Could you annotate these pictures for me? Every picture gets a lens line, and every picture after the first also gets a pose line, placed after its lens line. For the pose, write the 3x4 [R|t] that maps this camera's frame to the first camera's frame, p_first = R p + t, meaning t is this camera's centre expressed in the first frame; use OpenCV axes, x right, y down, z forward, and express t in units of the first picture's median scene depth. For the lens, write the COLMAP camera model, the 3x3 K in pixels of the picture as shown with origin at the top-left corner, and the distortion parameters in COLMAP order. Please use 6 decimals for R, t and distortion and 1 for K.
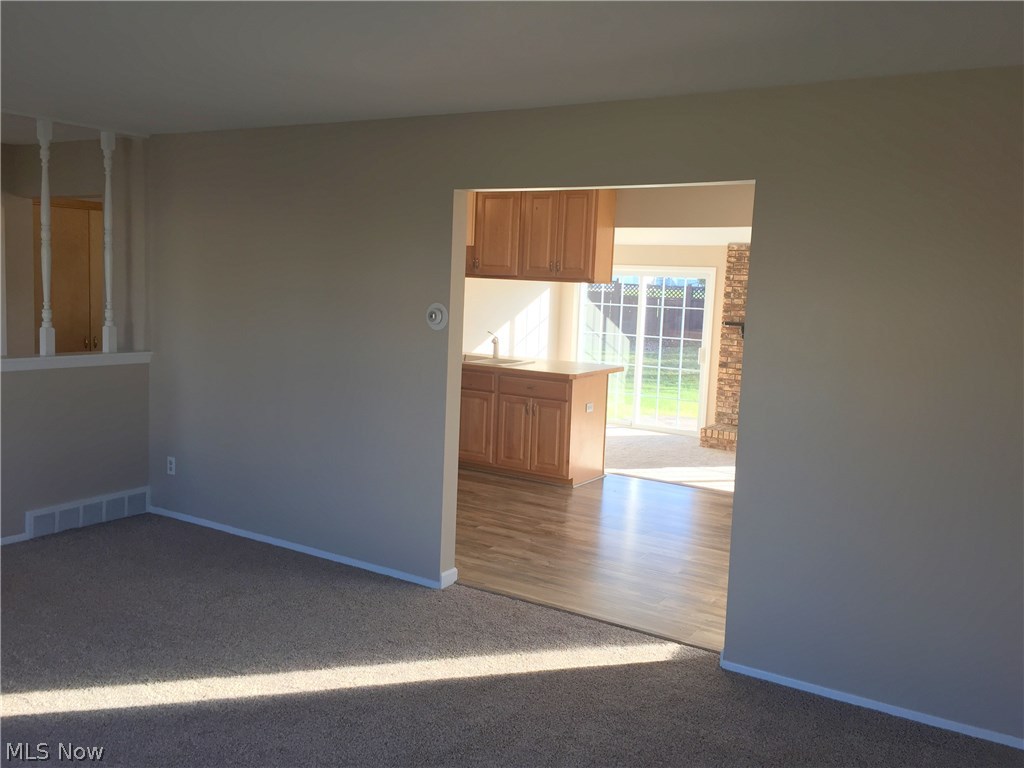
lens RADIAL K [[873.8, 0, 513.4], [0, 873.8, 401.9], [0, 0, 1]] dist [-0.004706, -0.009004]
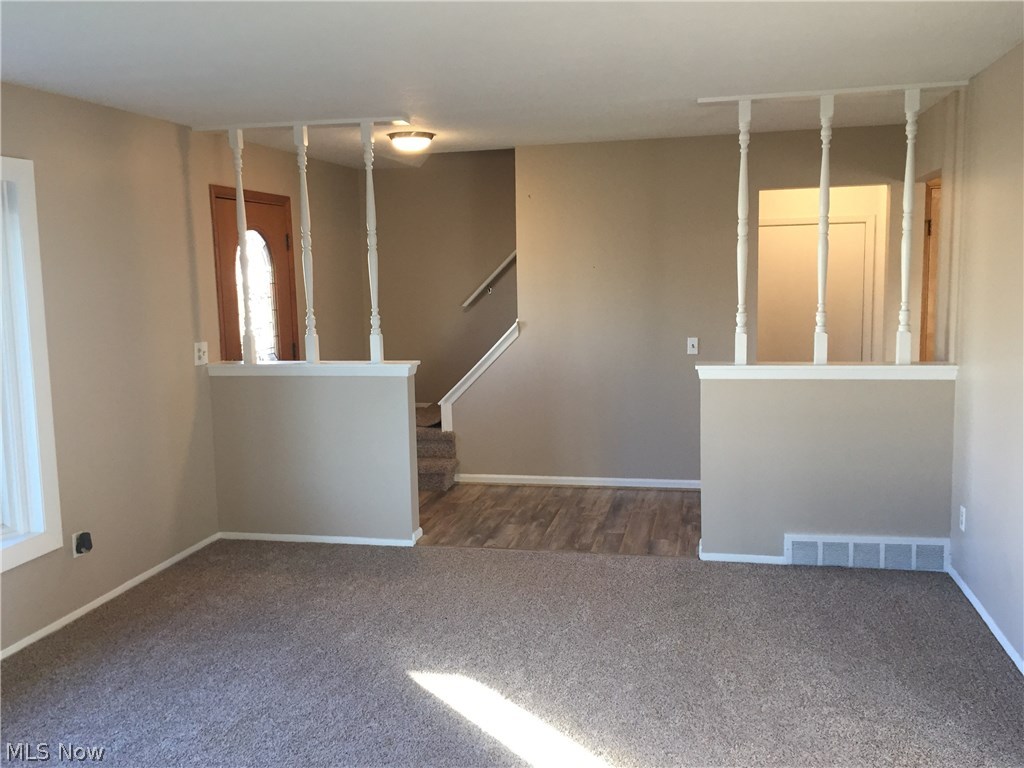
lens RADIAL K [[927.3, 0, 512.0], [0, 927.3, 384.0], [0, 0, 1]] dist [0.054009, -0.003000]
pose [[0.347111, 0.070449, -0.935174, 0.225282], [-0.093276, 0.994824, 0.040322, -0.039164], [0.933174, 0.073233, 0.351885, 0.354321]]
